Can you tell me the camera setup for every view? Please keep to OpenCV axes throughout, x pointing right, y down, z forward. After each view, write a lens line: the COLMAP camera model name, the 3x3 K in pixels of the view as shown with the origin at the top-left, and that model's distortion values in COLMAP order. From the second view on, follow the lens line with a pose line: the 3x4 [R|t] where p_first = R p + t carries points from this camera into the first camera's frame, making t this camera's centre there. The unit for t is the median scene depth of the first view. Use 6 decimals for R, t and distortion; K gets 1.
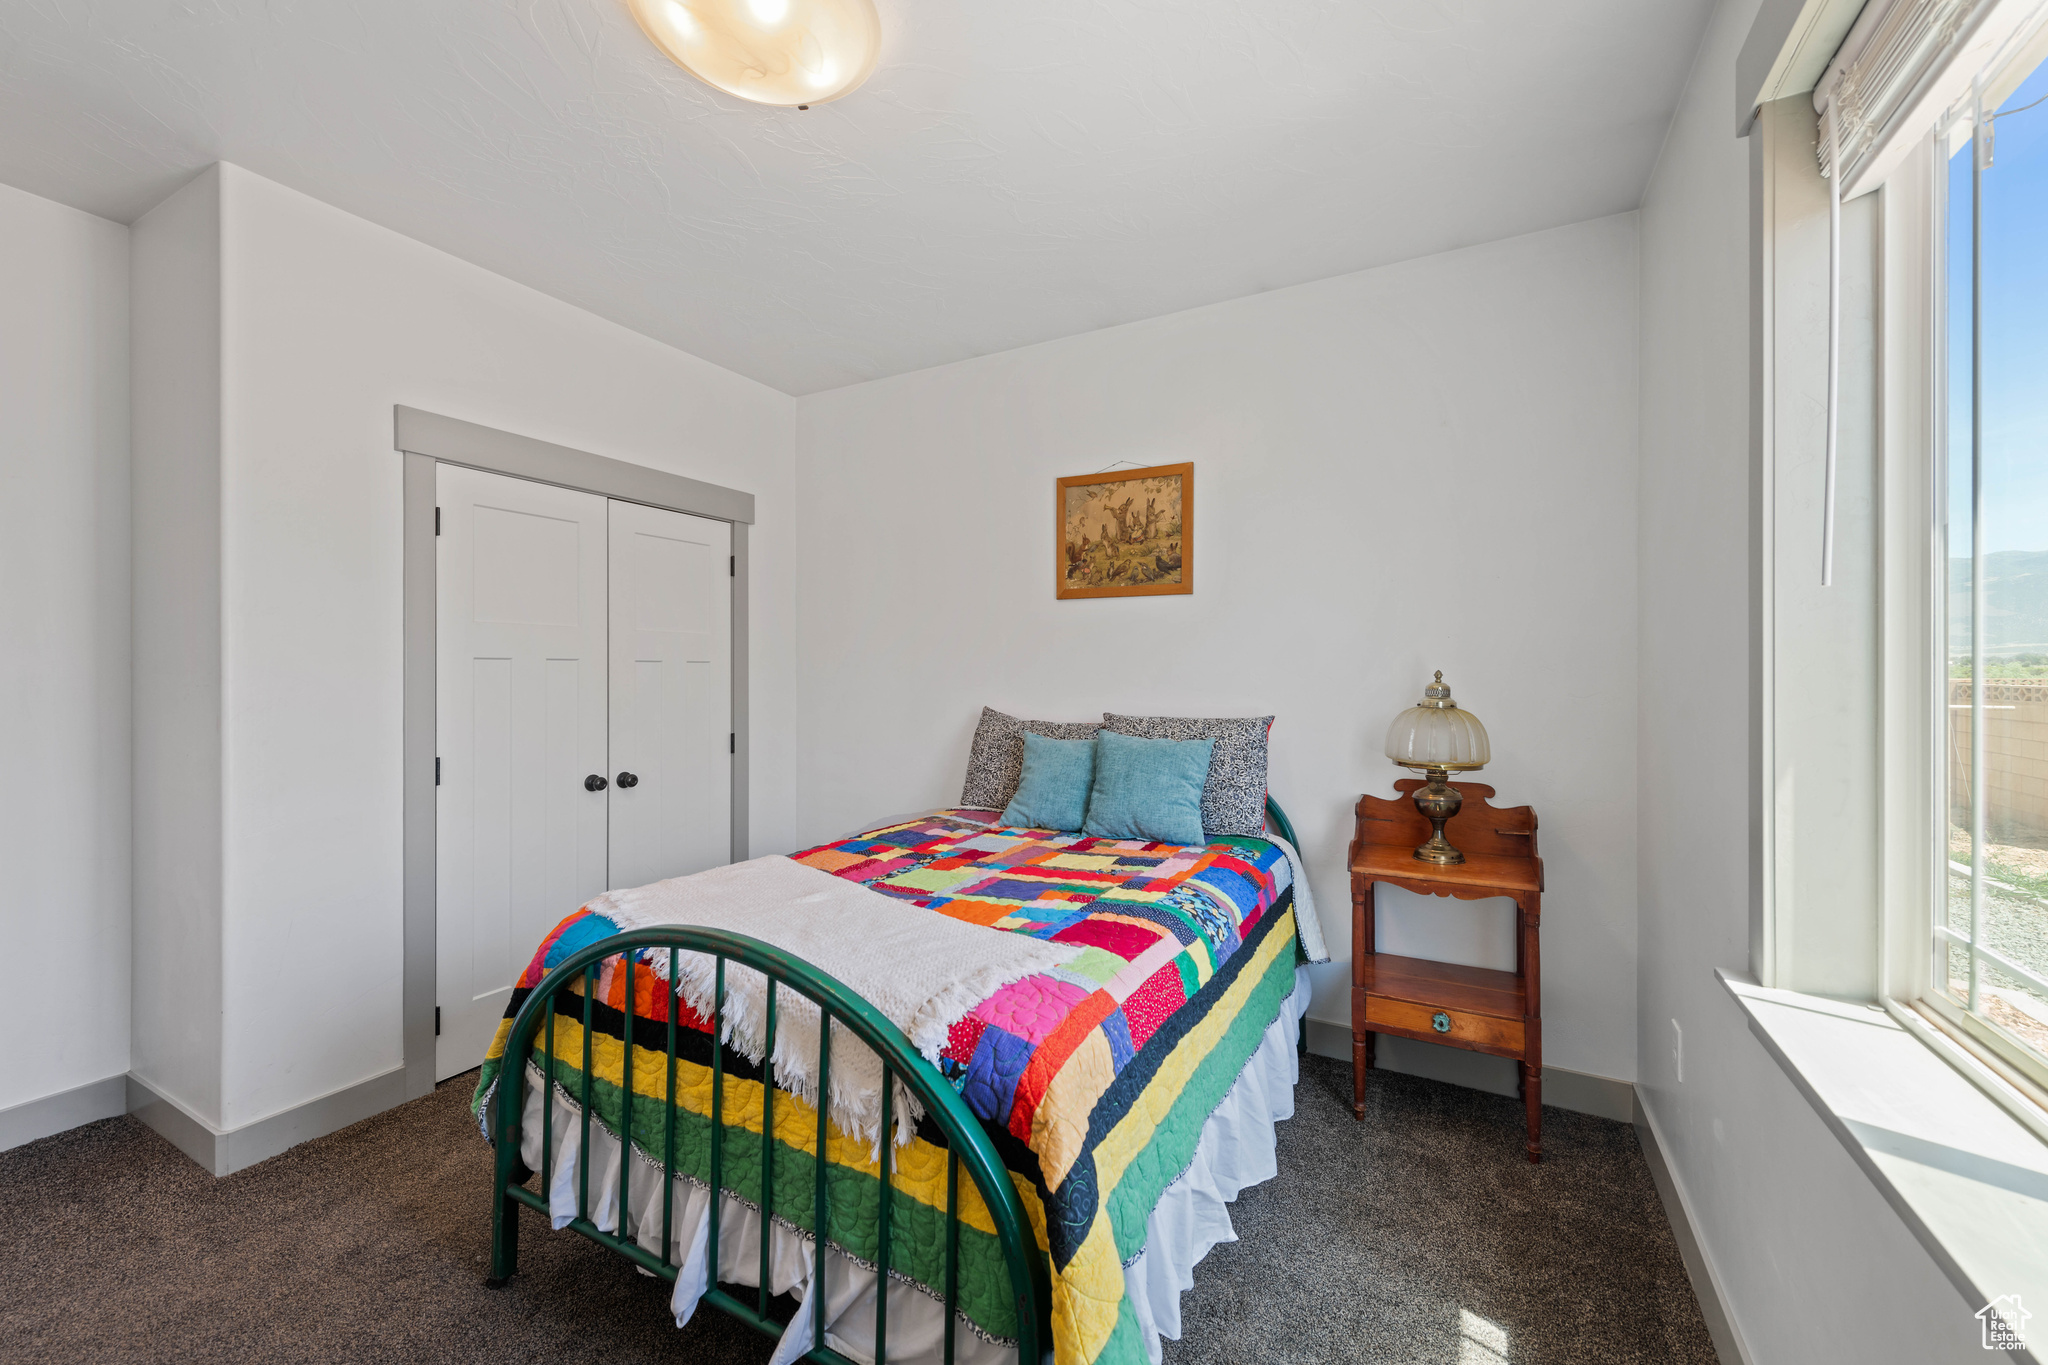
lens RADIAL K [[803.3, 0, 1017.2], [0, 803.3, 670.0], [0, 0, 1]] dist [0.008183, -0.002550]
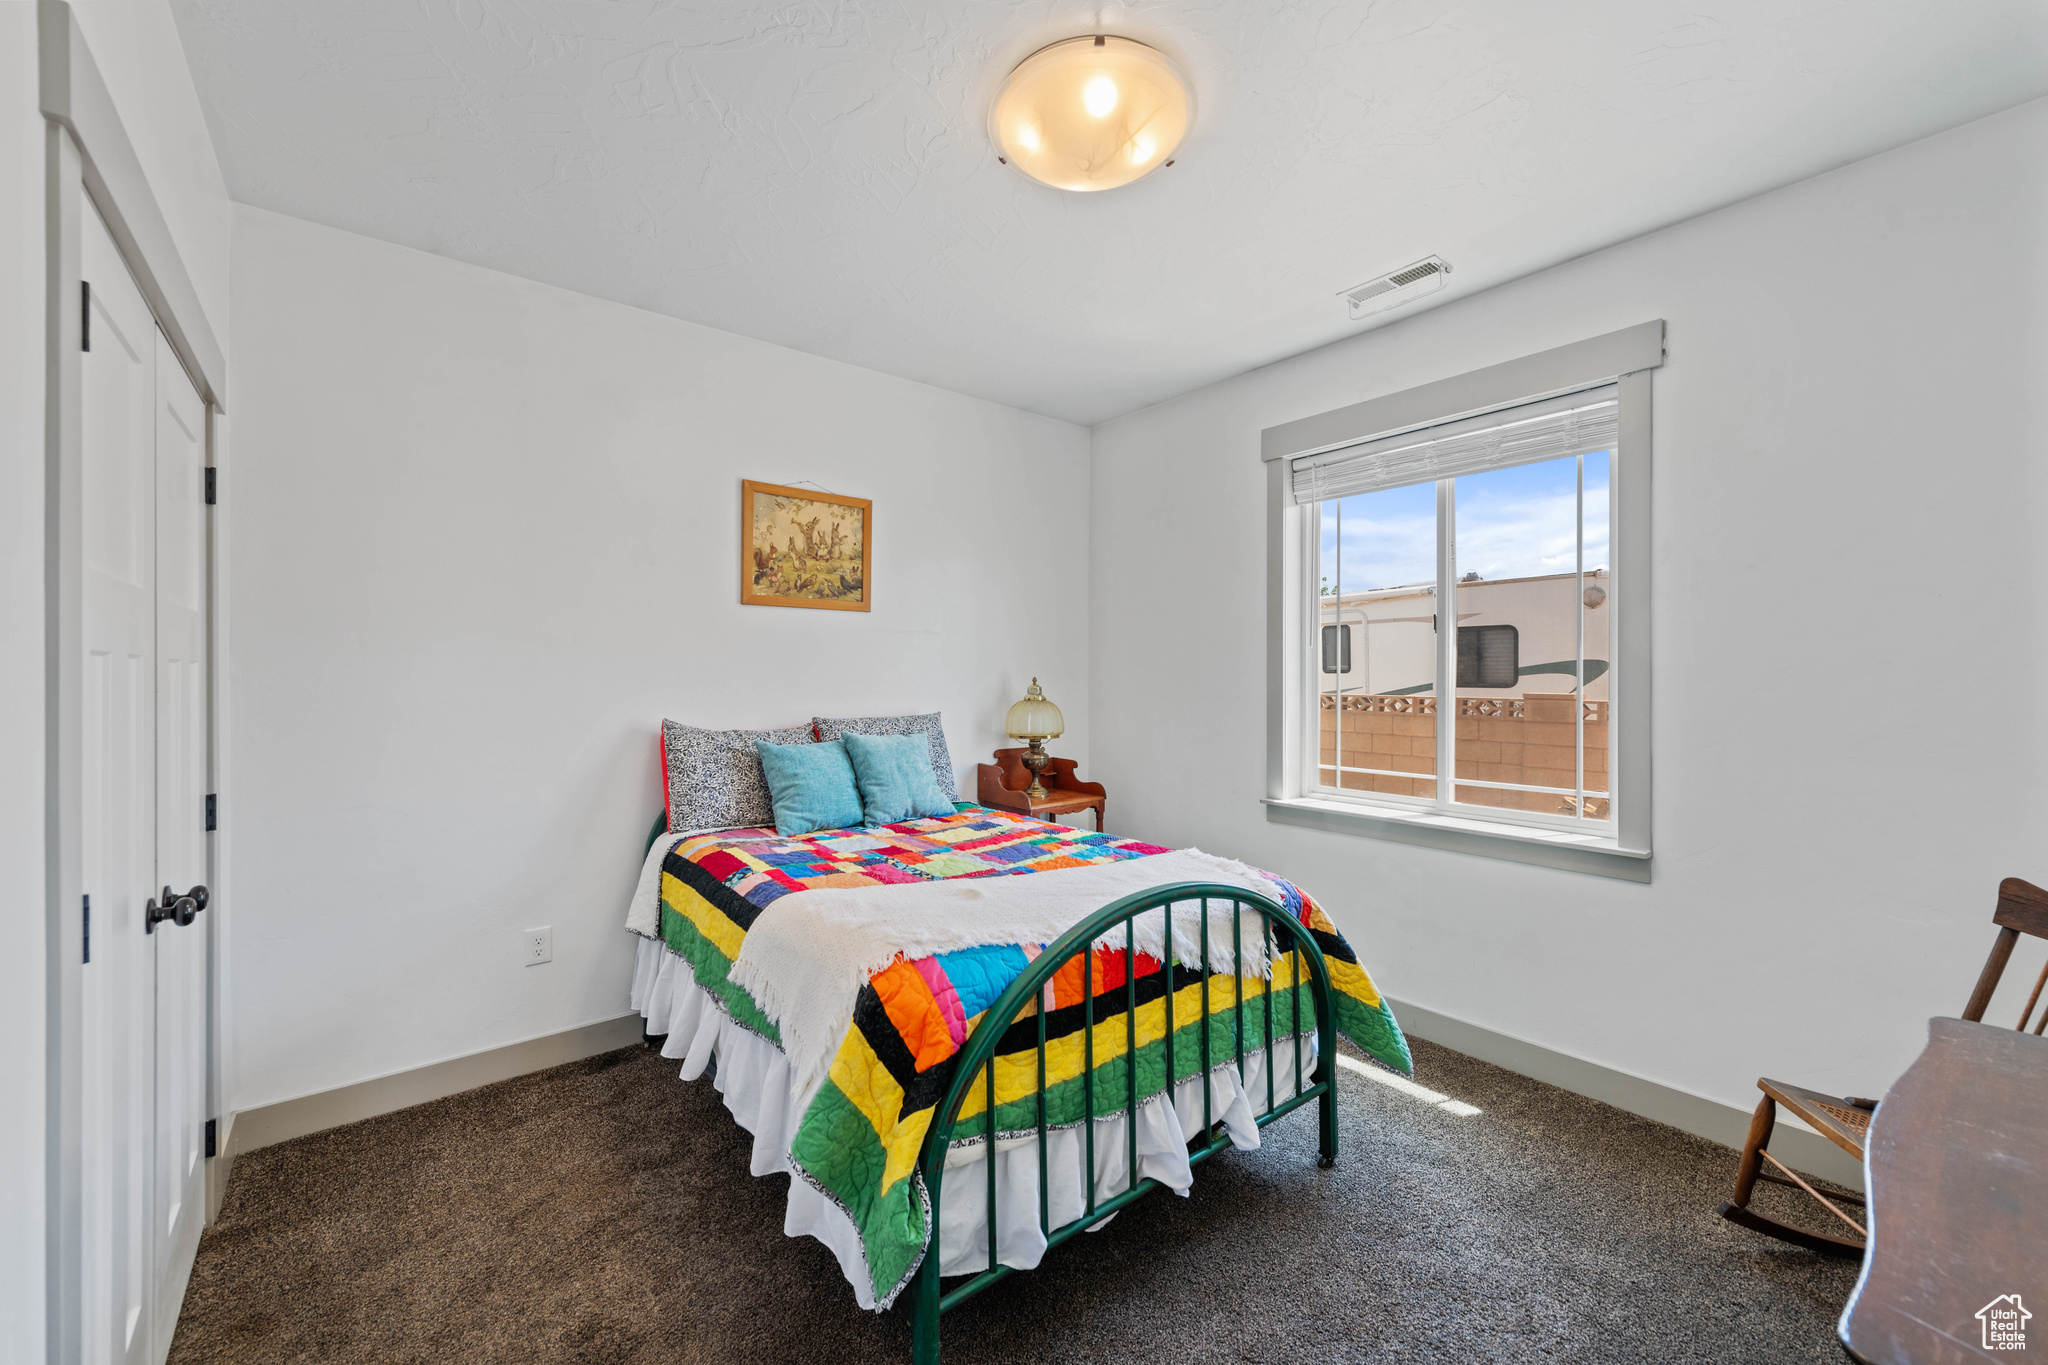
lens RADIAL K [[803.3, 0, 1004.9], [0, 803.3, 678.8], [0, 0, 1]] dist [0.008183, -0.002550]
pose [[0.396605, -0.004006, 0.917981, -0.762415], [0.000321, 0.999991, 0.004225, -0.002061], [-0.917989, -0.001381, 0.396603, 0.344174]]
